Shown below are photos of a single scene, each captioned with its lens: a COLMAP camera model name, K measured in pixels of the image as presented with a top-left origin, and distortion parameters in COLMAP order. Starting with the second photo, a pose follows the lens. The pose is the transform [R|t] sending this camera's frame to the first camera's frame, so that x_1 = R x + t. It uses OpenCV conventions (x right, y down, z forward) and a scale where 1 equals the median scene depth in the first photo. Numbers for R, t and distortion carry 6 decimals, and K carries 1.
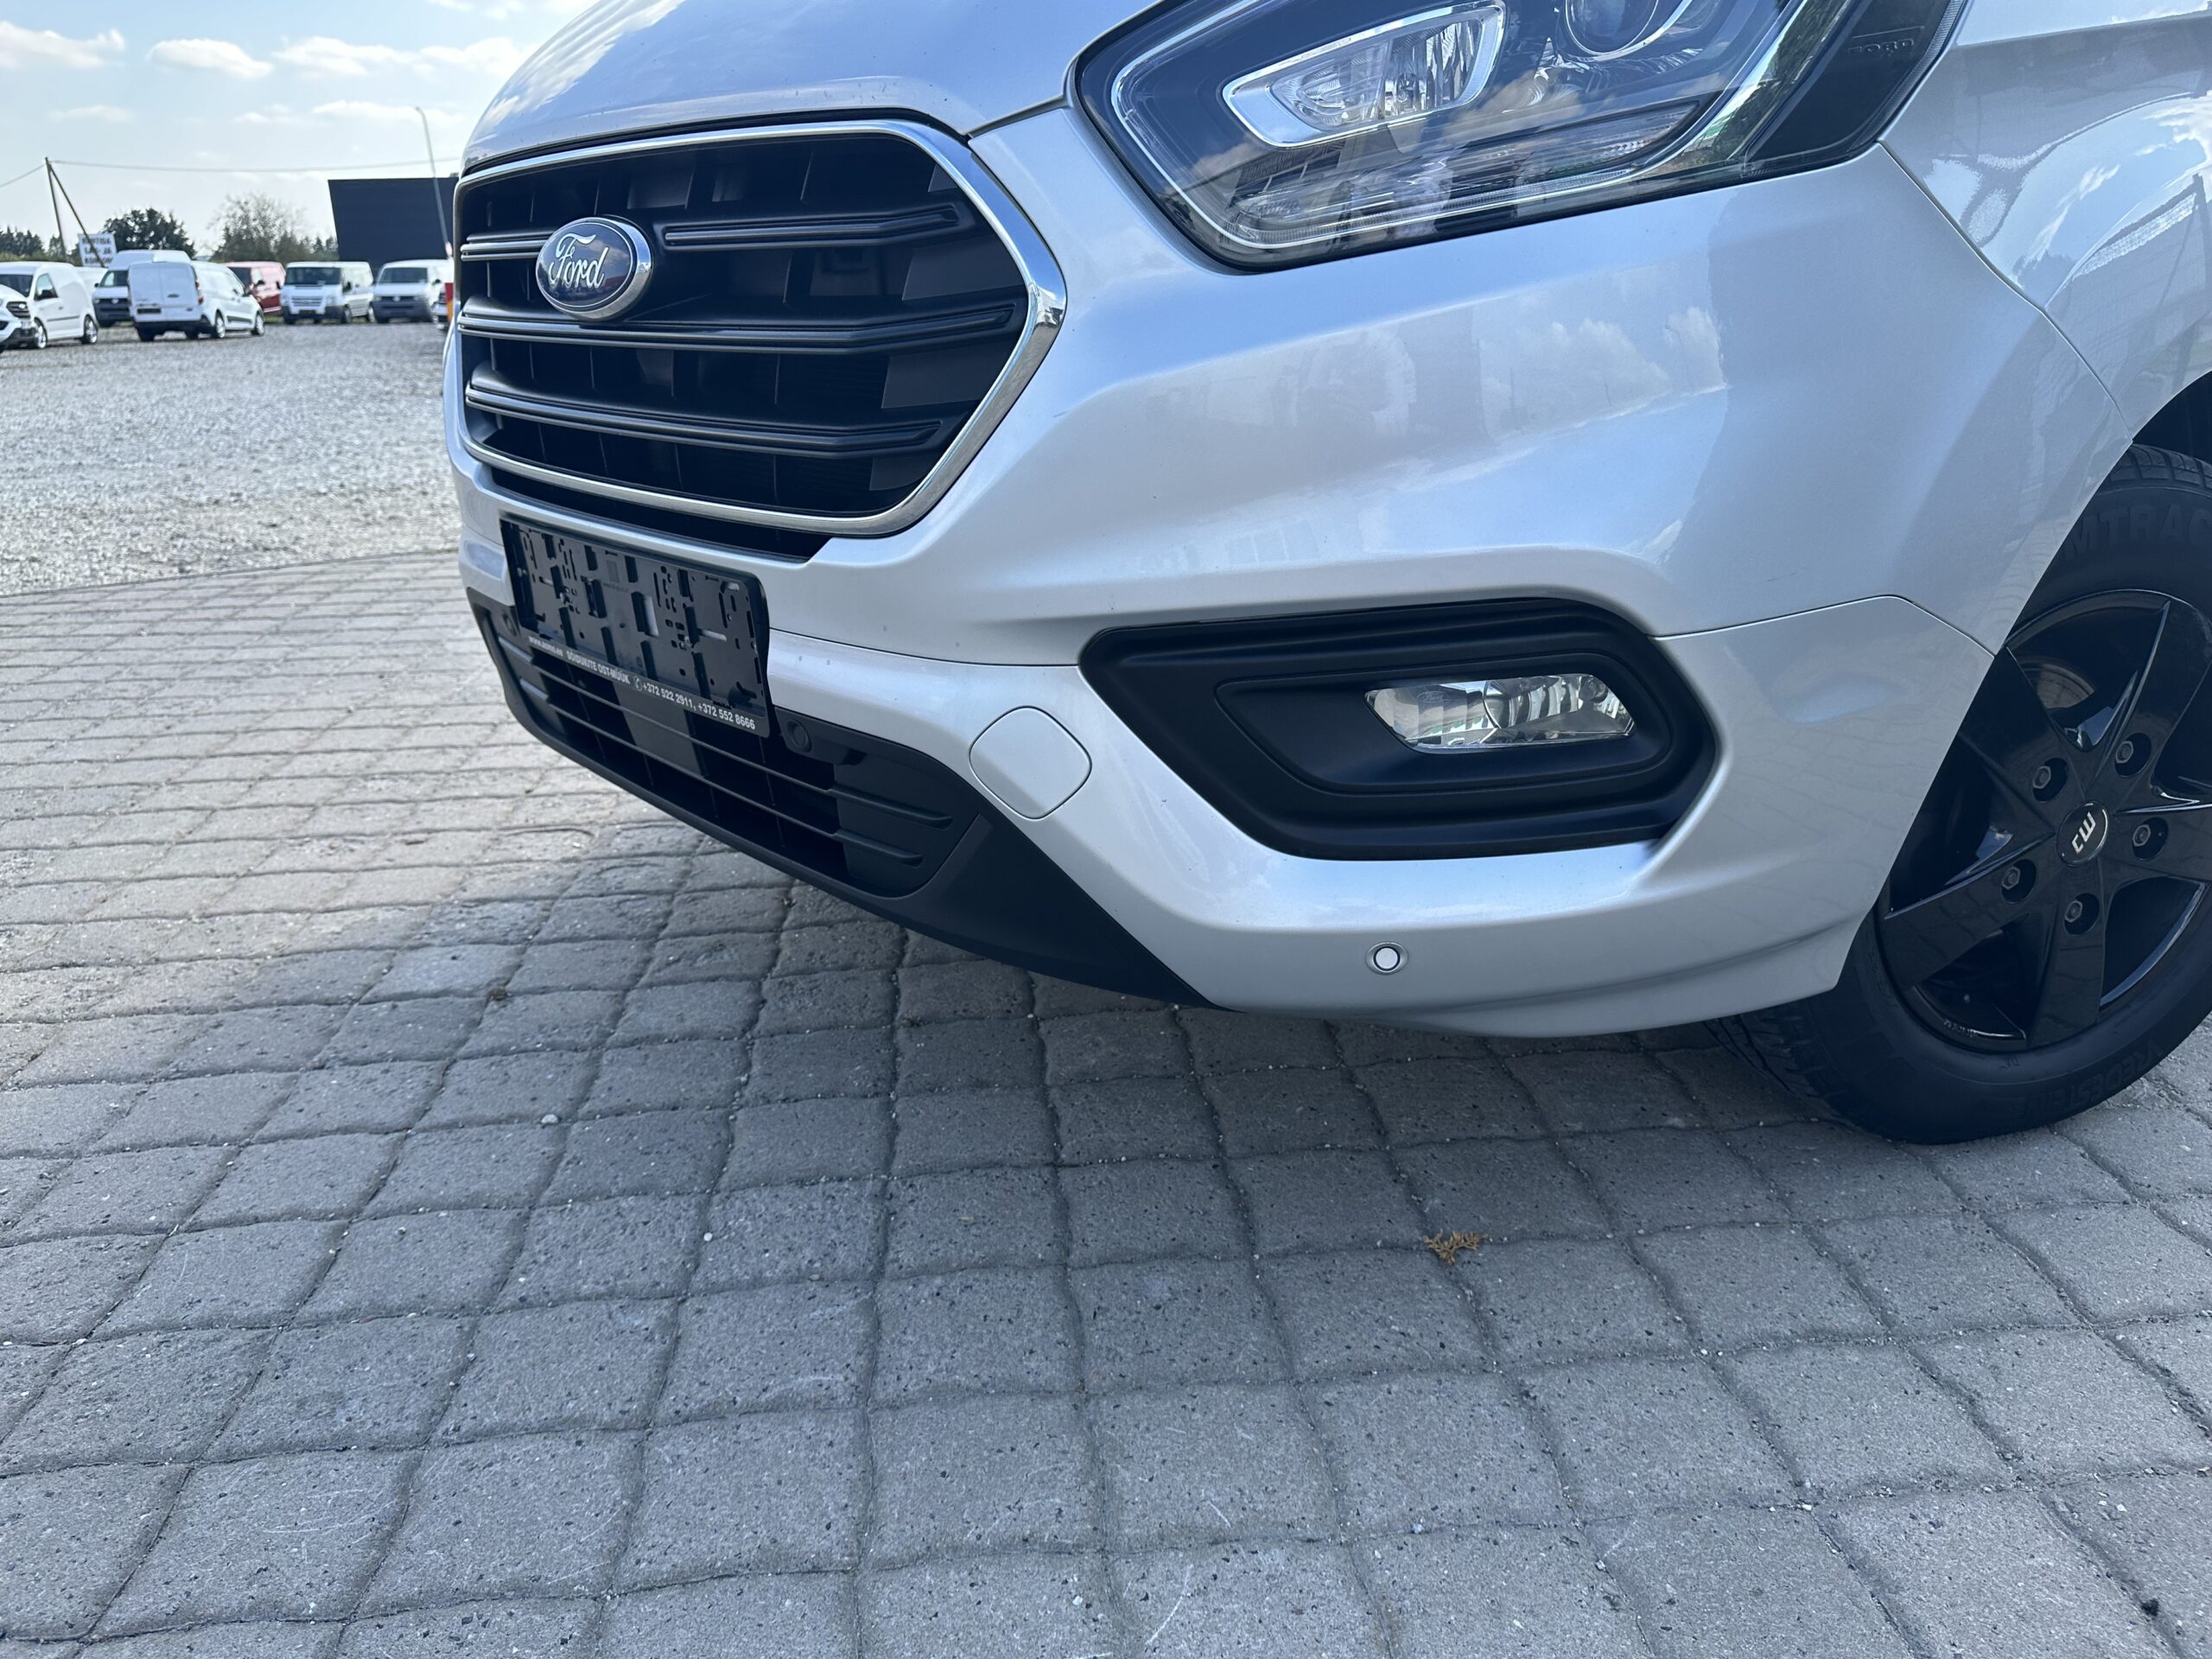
lens RADIAL K [[1539.2, 0, 1102.8], [0, 1539.2, 768.8], [0, 0, 1]] dist [0.053621, -0.075679]
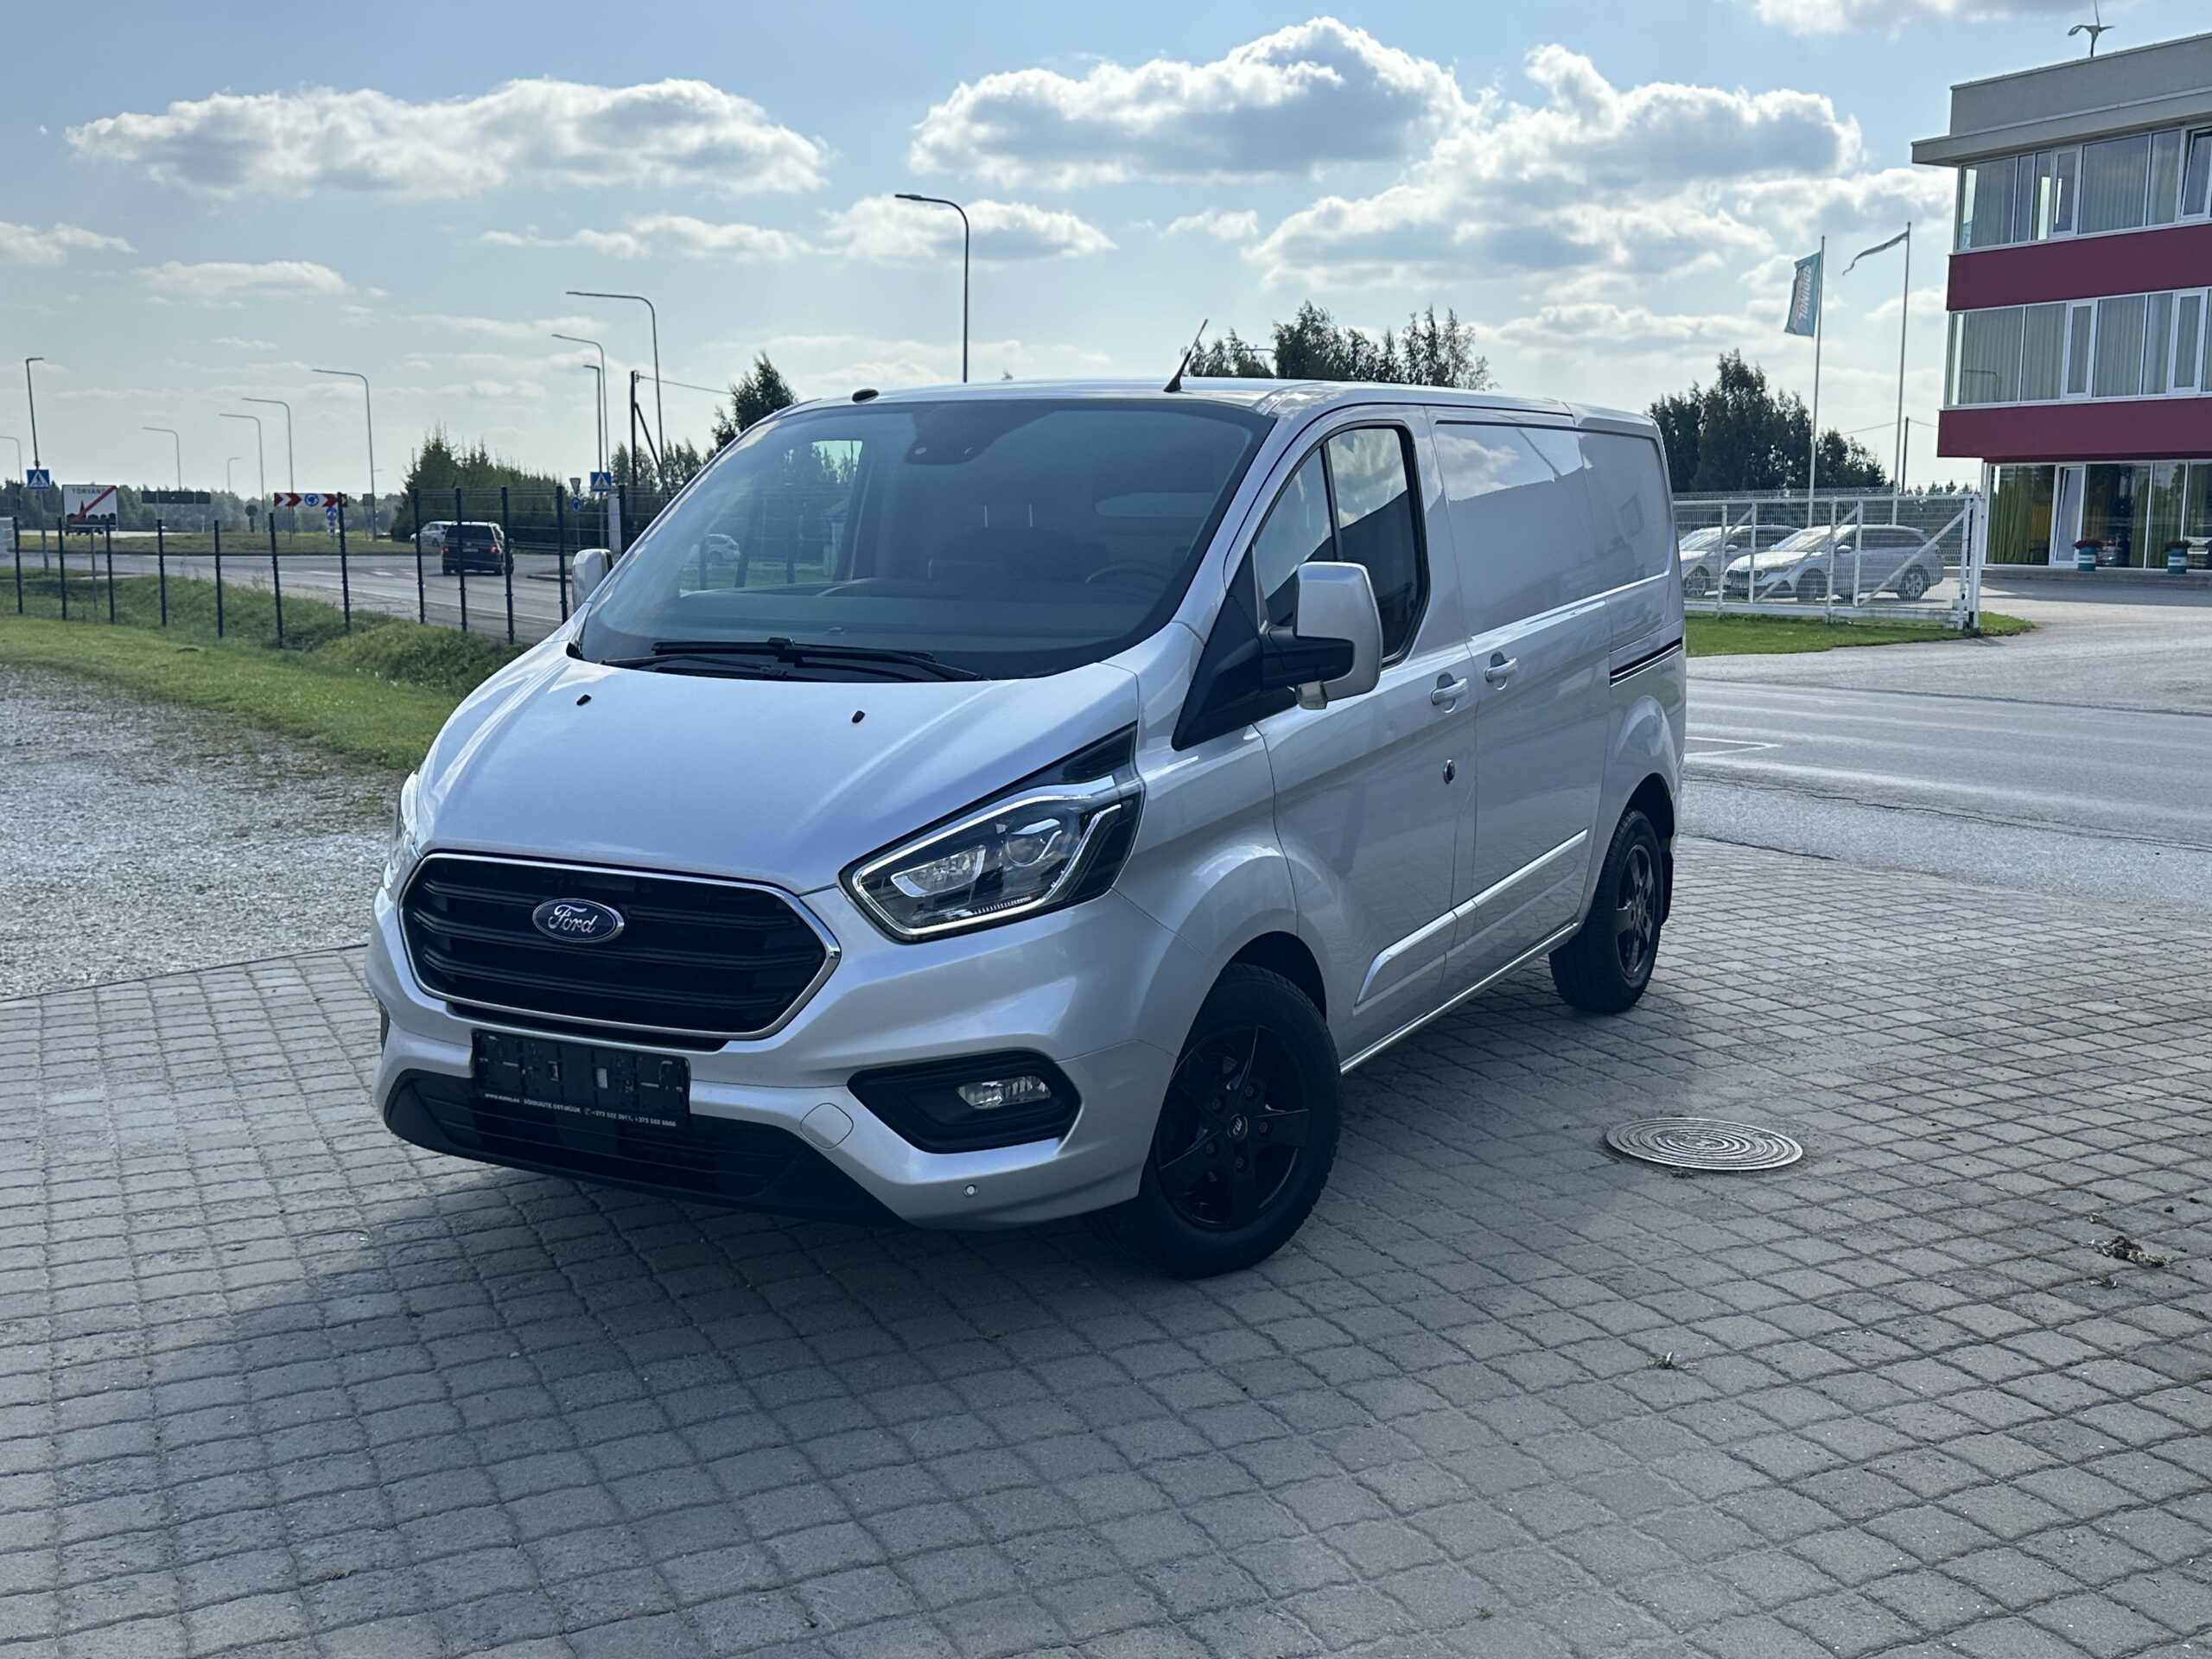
lens RADIAL K [[2199.6, 0, 1106.0], [0, 2199.6, 829.5], [0, 0, 1]] dist [0.201502, -0.406835]
pose [[0.937638, -0.029649, 0.346346, -0.784708], [0.086560, 0.984885, -0.150026, 0.092175], [-0.336663, 0.170650, 0.926033, -2.370168]]
